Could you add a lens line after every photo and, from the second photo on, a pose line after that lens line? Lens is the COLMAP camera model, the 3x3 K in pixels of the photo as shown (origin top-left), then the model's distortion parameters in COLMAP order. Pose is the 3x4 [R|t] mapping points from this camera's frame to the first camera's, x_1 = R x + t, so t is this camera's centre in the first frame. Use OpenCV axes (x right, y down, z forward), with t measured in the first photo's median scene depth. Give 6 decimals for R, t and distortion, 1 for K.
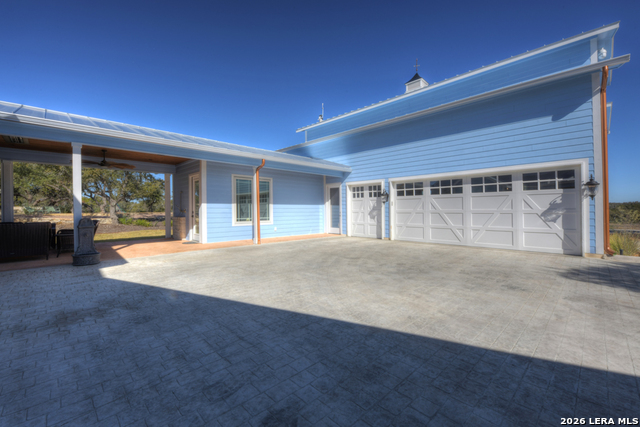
lens RADIAL K [[265.2, 0, 319.2], [0, 265.2, 210.7], [0, 0, 1]] dist [0.000571, 0.000007]
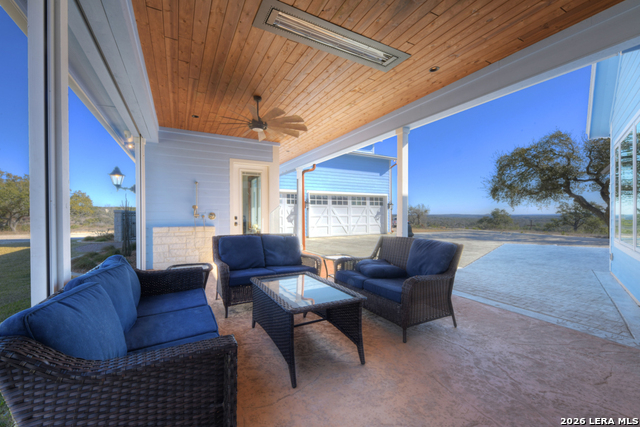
lens RADIAL K [[265.2, 0, 320.2], [0, 265.2, 216.6], [0, 0, 1]] dist [0.000571, 0.000007]
pose [[0.249636, 0.003368, 0.968334, -1.152983], [0.010425, 0.999927, -0.006165, 0.017606], [-0.968284, 0.011634, 0.249583, 0.745237]]
